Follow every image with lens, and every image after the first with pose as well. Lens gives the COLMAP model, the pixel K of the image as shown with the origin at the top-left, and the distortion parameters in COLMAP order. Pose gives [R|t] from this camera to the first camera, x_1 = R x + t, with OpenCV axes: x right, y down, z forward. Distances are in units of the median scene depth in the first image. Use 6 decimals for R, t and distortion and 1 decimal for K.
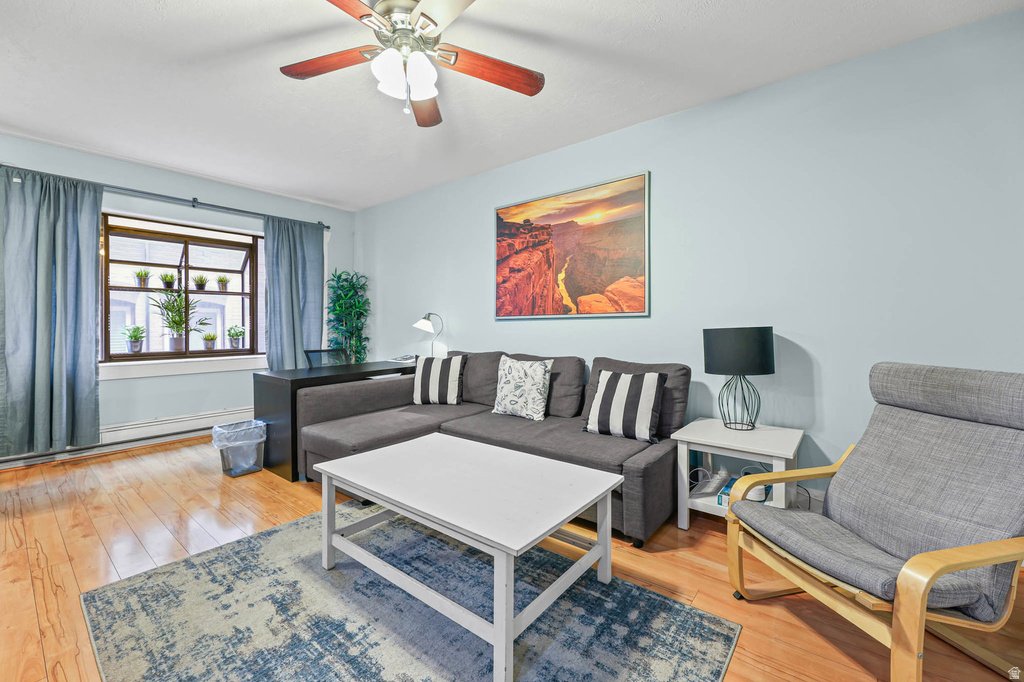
lens RADIAL K [[429.8, 0, 496.9], [0, 429.8, 321.5], [0, 0, 1]] dist [0.001213, -0.003007]
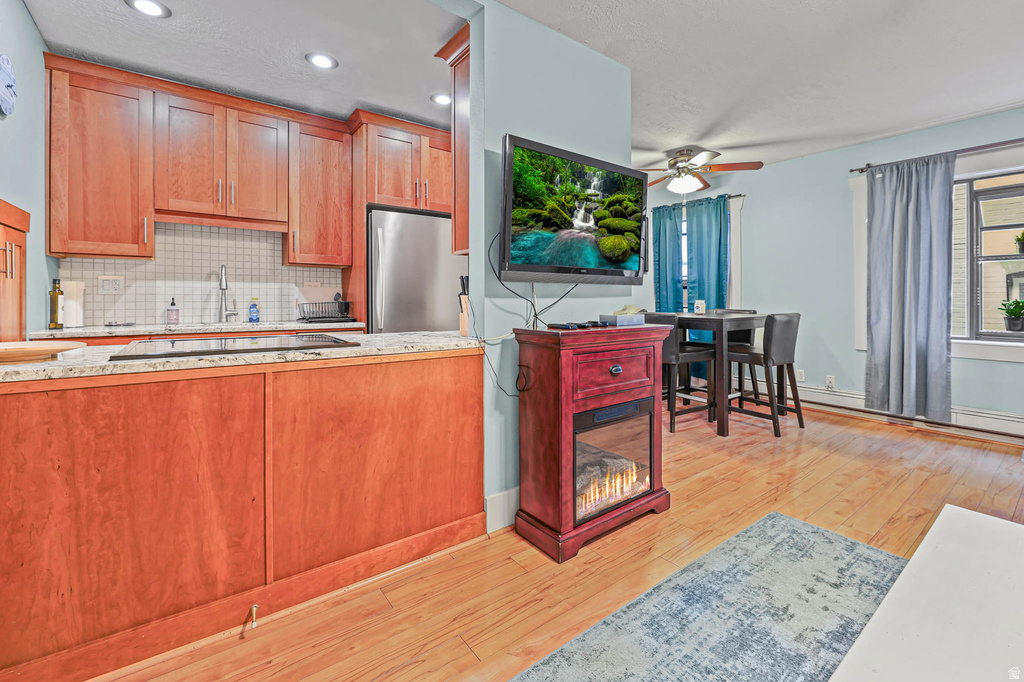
lens RADIAL K [[429.8, 0, 524.2], [0, 429.8, 300.9], [0, 0, 1]] dist [0.001213, -0.003007]
pose [[-0.227036, -0.000303, -0.973886, 0.195114], [0.010427, 0.999942, -0.002742, 0.004295], [0.973830, -0.010777, -0.227020, 0.257399]]
